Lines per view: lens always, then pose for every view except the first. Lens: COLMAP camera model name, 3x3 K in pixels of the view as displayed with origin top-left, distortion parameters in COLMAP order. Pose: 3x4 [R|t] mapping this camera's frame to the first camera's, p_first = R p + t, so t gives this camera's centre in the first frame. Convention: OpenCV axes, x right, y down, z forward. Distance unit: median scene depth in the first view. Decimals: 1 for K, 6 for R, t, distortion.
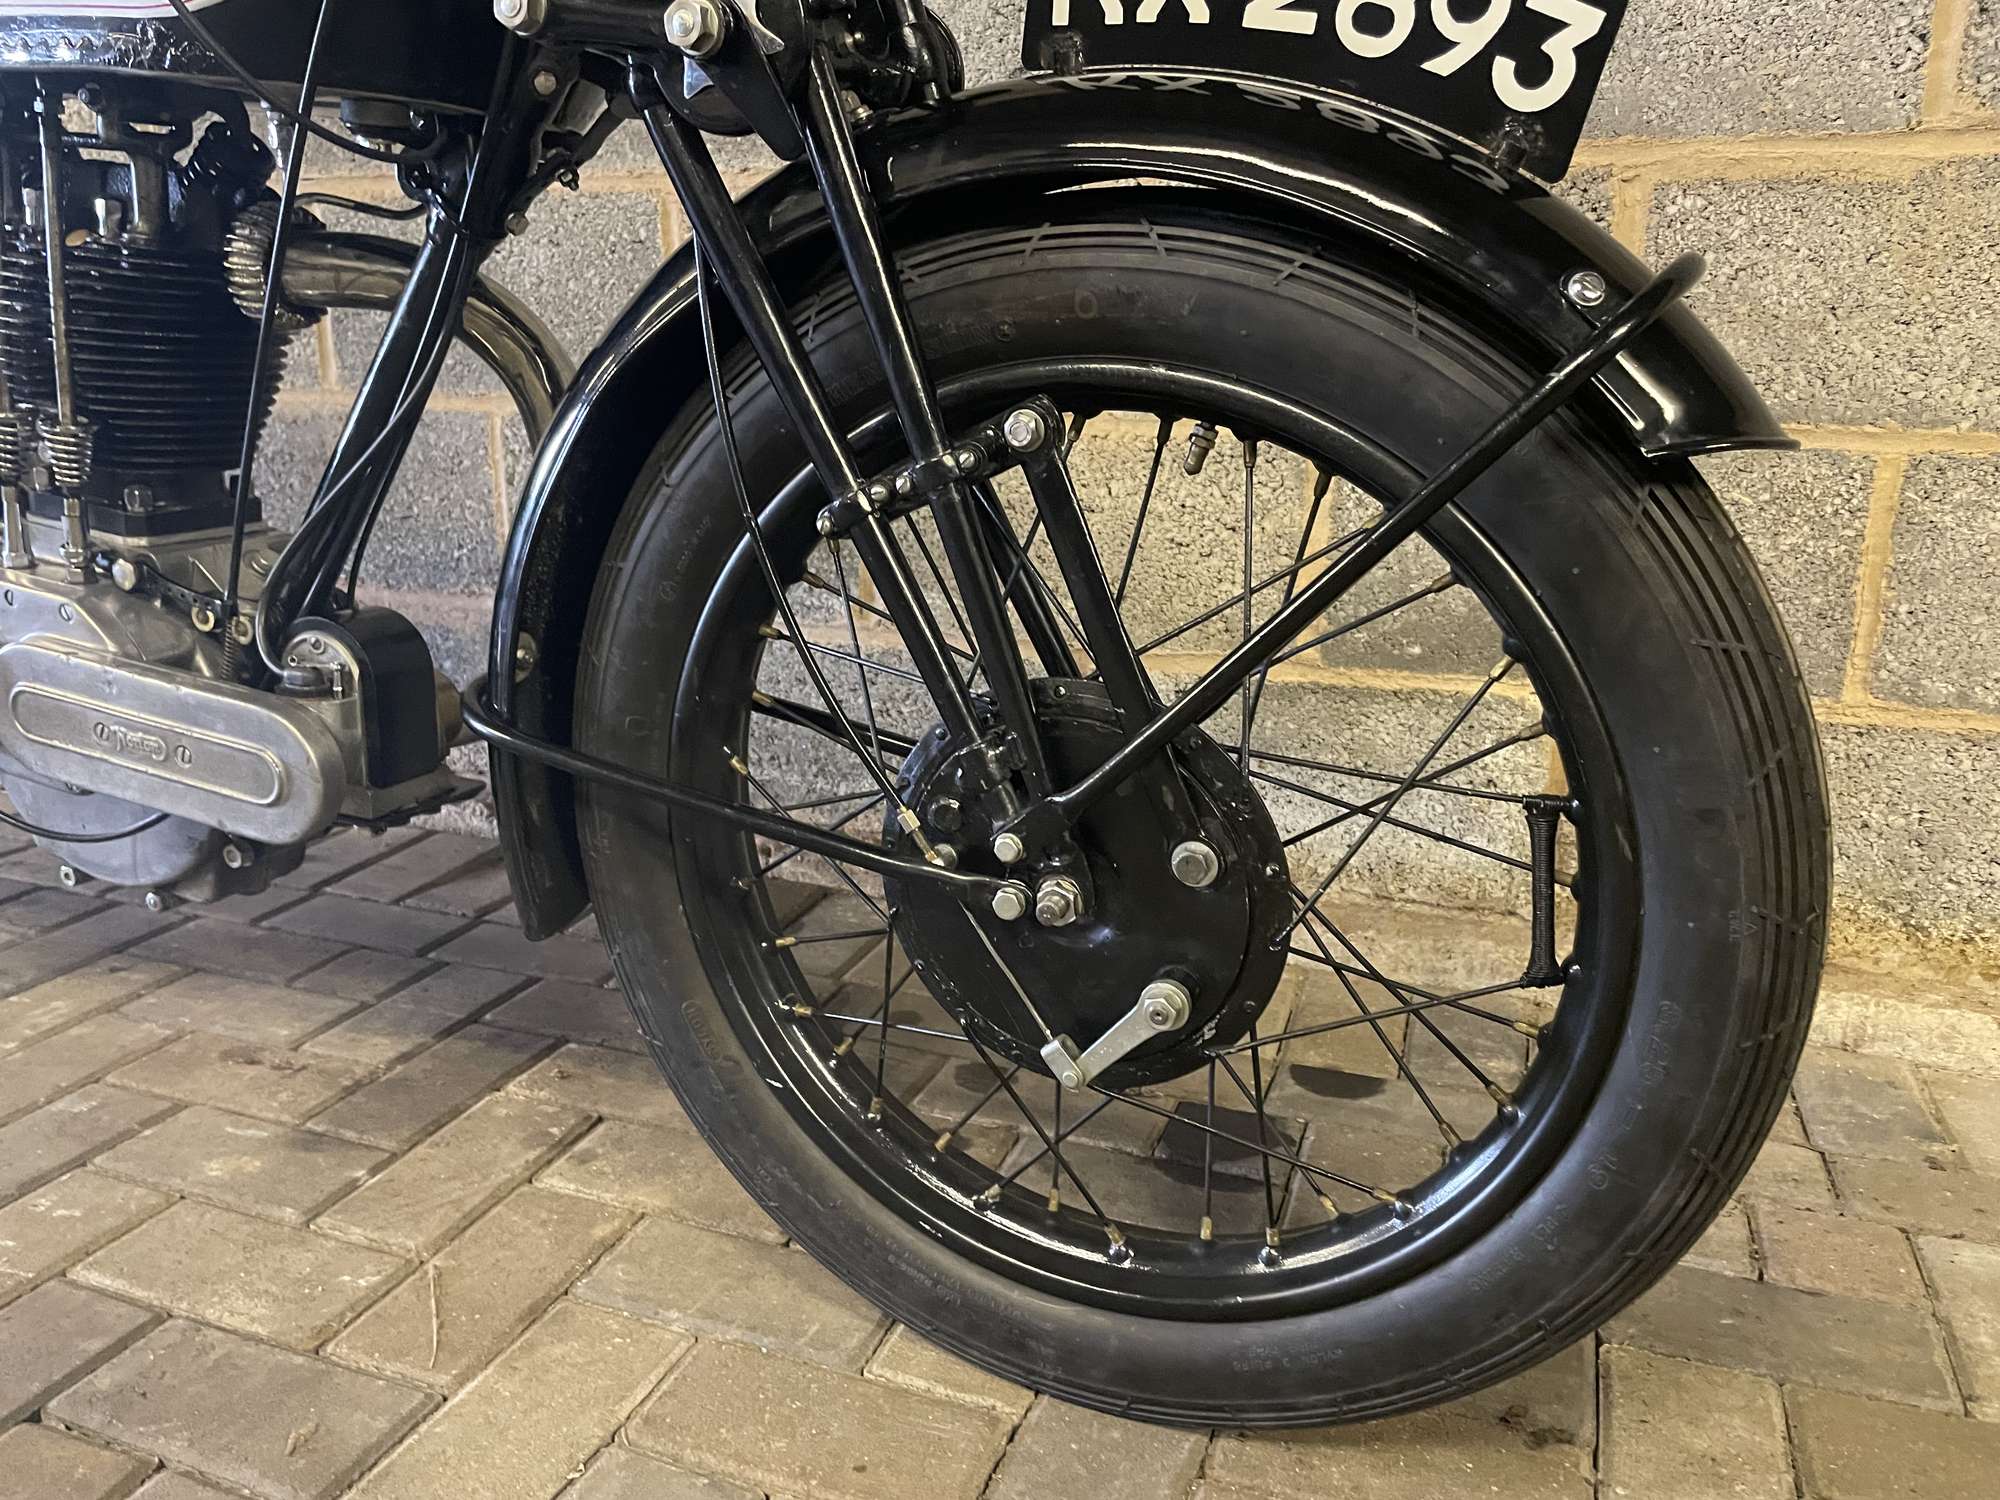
lens RADIAL K [[1526.6, 0, 975.1], [0, 1526.6, 744.4], [0, 0, 1]] dist [0.087772, -0.125016]
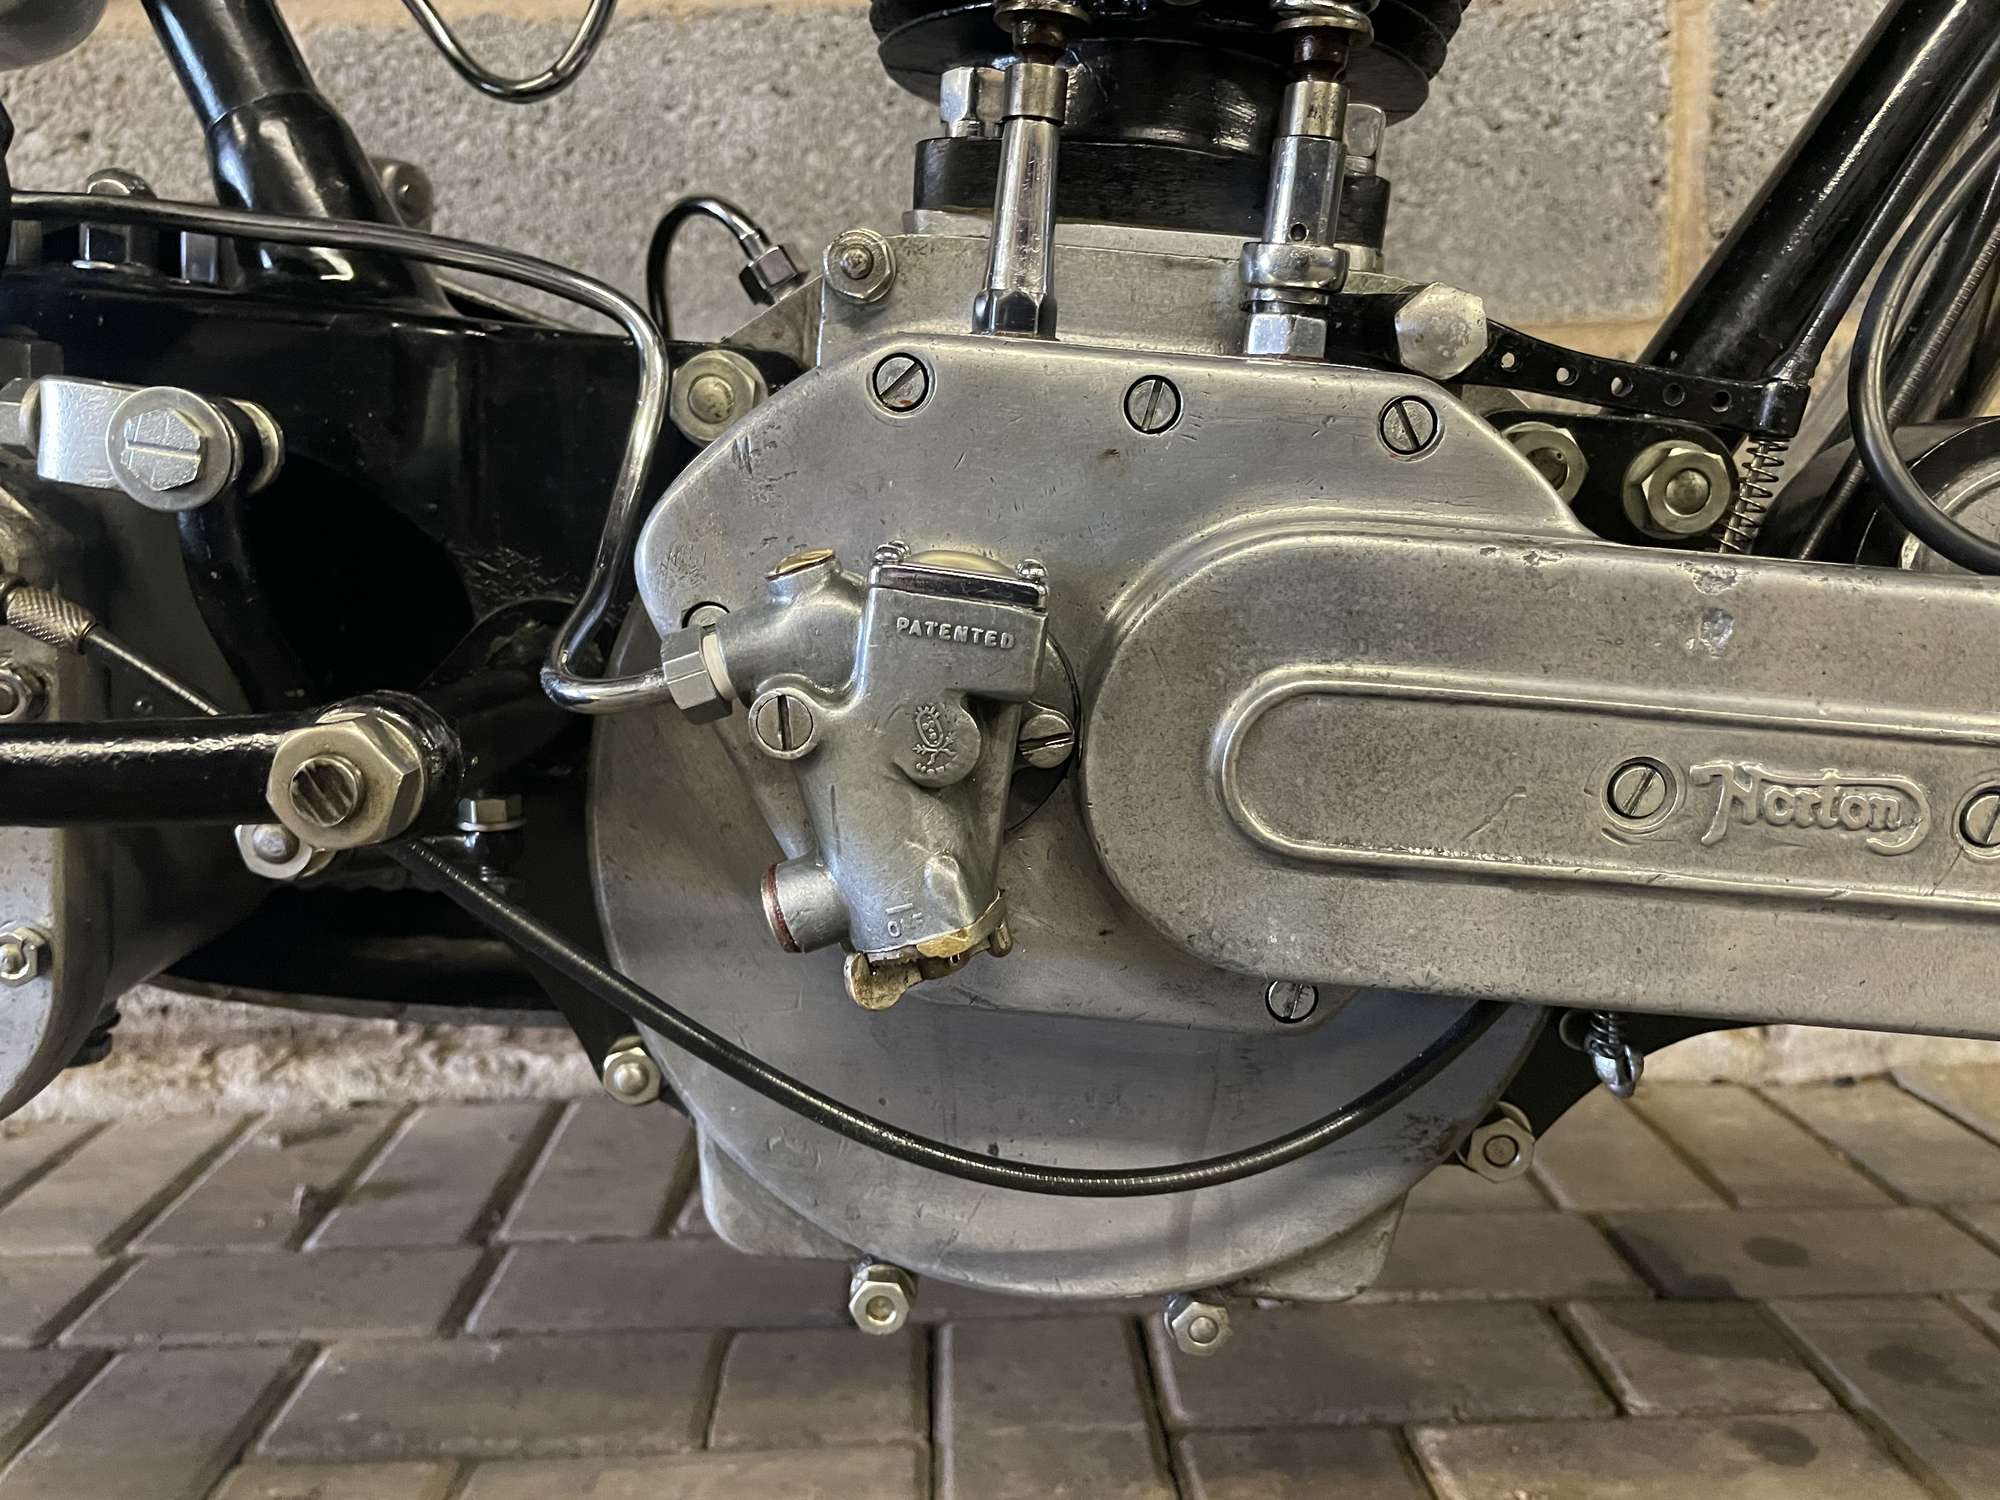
lens RADIAL K [[1546.7, 0, 988.2], [0, 1546.7, 759.1], [0, 0, 1]] dist [0.077735, -0.124416]
pose [[0.928105, -0.096905, 0.359487, -0.579102], [0.133238, 0.988038, -0.077647, -0.005210], [-0.347662, 0.119961, 0.929914, 0.556720]]
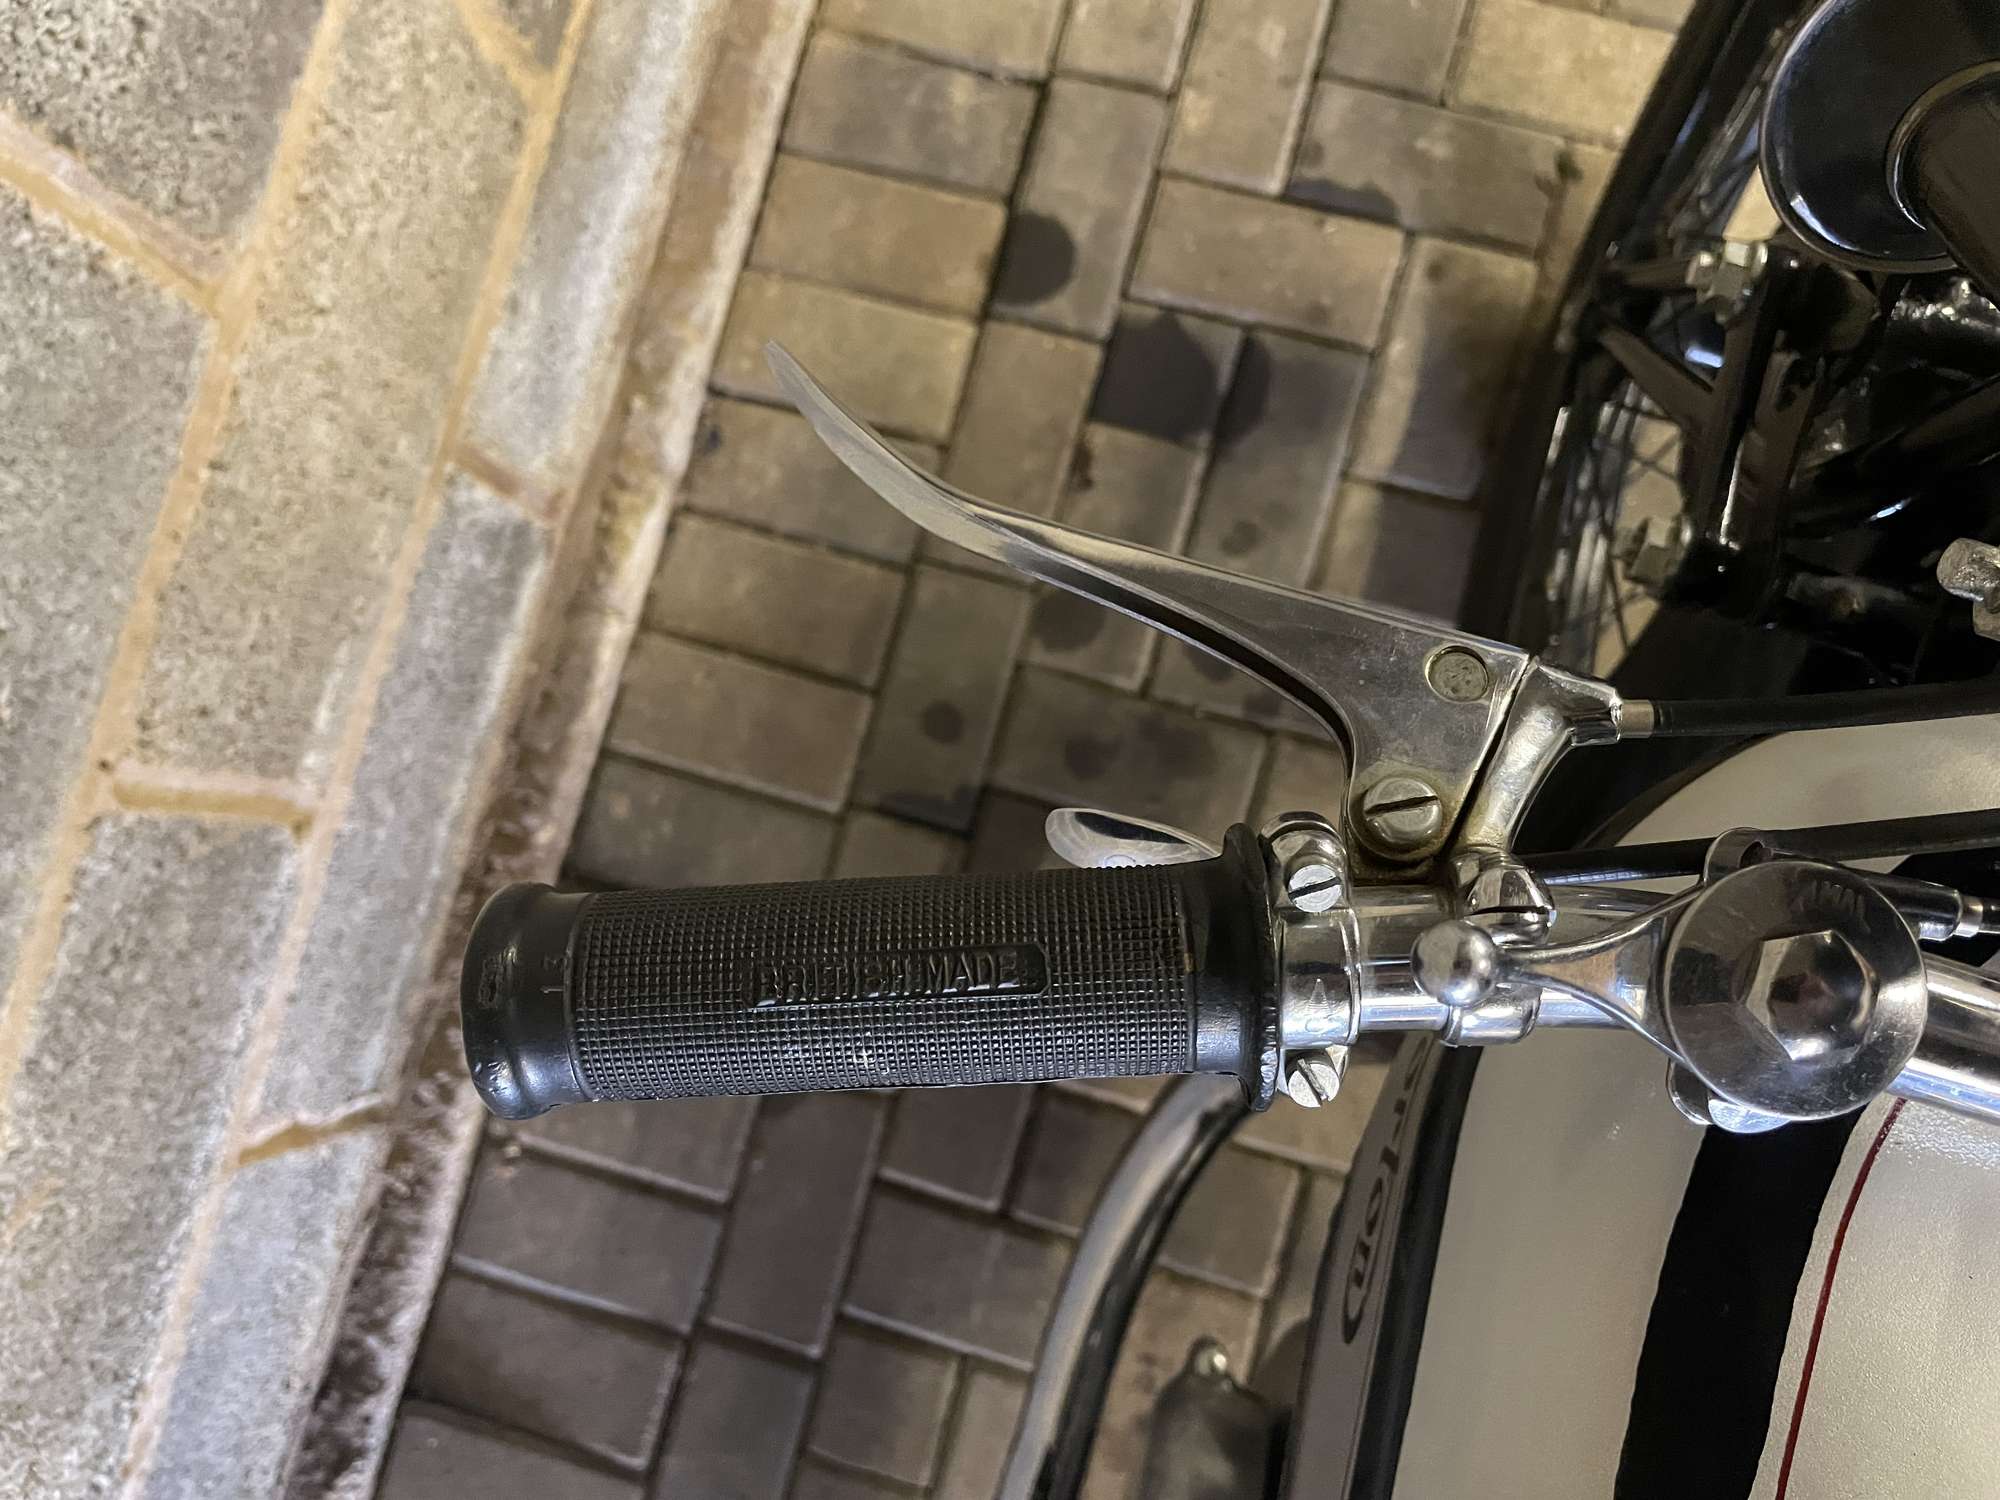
lens RADIAL K [[1572.2, 0, 1026.6], [0, 1572.2, 735.5], [0, 0, 1]] dist [0.051305, -0.097332]
pose [[-0.089613, -0.991771, 0.091428, -0.151816], [0.314413, 0.058933, 0.947455, -0.705238], [-0.945047, 0.113651, 0.306544, 0.737953]]
